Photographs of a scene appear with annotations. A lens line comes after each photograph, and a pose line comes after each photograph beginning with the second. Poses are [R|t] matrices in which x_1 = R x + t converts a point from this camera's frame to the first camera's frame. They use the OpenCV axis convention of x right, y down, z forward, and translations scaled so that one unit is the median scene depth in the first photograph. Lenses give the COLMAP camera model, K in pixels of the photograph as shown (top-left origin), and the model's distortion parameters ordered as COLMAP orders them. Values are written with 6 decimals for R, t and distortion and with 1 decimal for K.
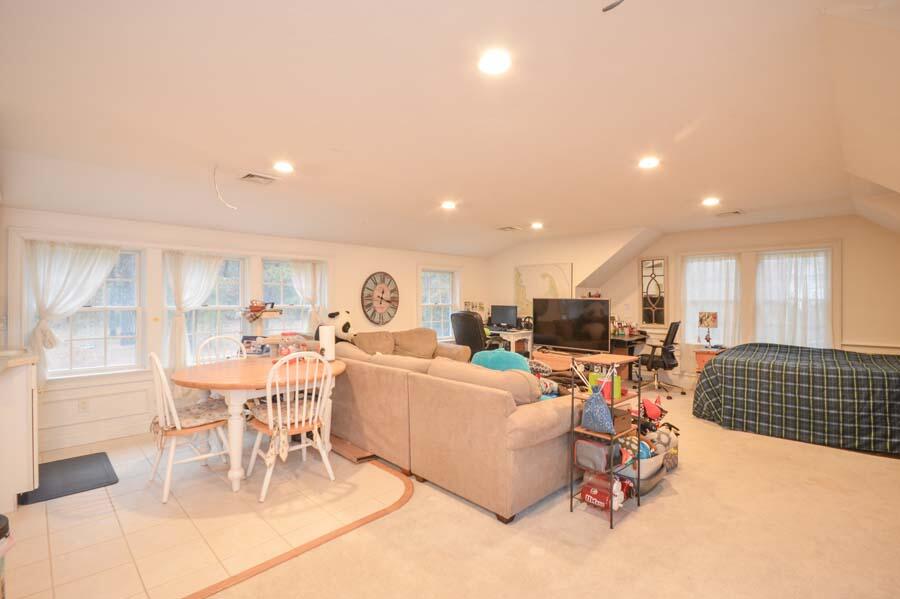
lens RADIAL K [[423.6, 0, 451.7], [0, 423.6, 300.2], [0, 0, 1]] dist [0.000713, 0.000110]
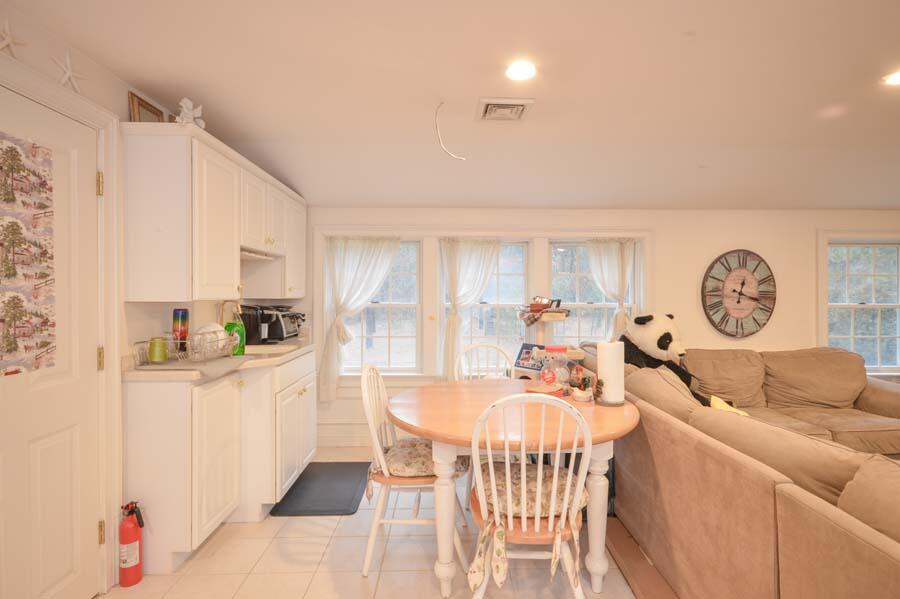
lens RADIAL K [[456.4, 0, 452.5], [0, 456.4, 295.4], [0, 0, 1]] dist [0.006858, 0.001782]
pose [[0.724945, 0.000539, -0.688807, -0.016346], [-0.002295, 0.999996, -0.001632, 0.000158], [0.688803, 0.002764, 0.724943, 0.289649]]
